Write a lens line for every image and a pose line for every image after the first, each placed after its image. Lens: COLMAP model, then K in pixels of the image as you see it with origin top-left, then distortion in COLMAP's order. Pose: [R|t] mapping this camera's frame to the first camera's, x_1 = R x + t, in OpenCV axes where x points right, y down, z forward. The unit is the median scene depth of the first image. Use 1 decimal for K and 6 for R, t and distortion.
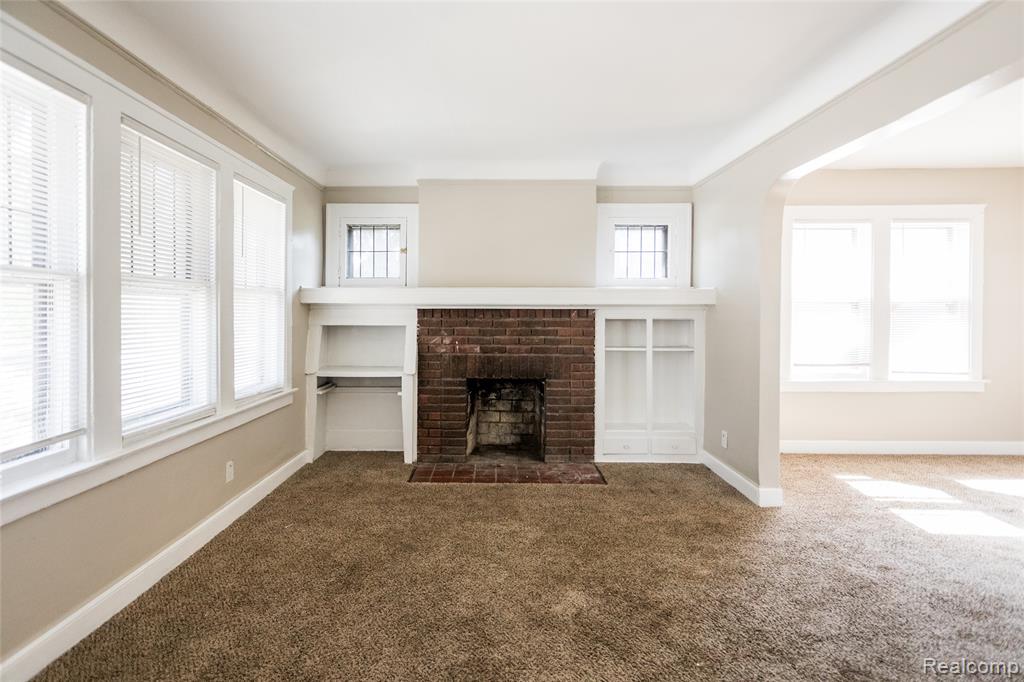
lens RADIAL K [[495.5, 0, 508.3], [0, 495.5, 320.8], [0, 0, 1]] dist [0.003295, 0.000018]
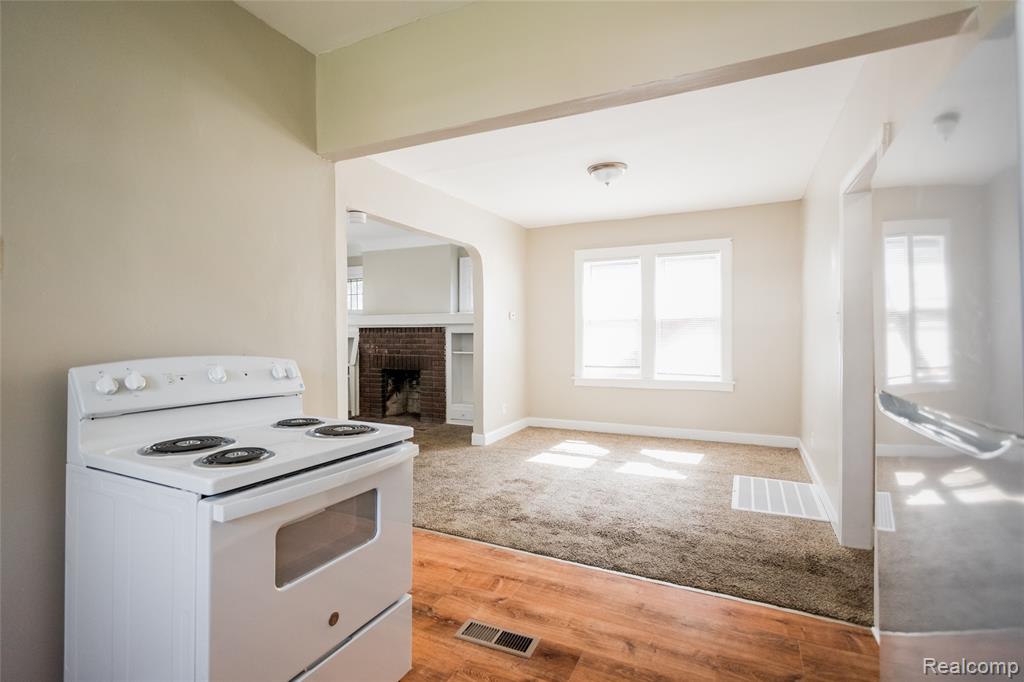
lens RADIAL K [[495.5, 0, 513.3], [0, 495.5, 341.8], [0, 0, 1]] dist [0.003295, 0.000018]
pose [[0.909333, 0.002809, -0.416060, 1.026989], [-0.000685, 0.999986, 0.005255, 0.015632], [0.416068, -0.004493, 0.909322, -0.347921]]
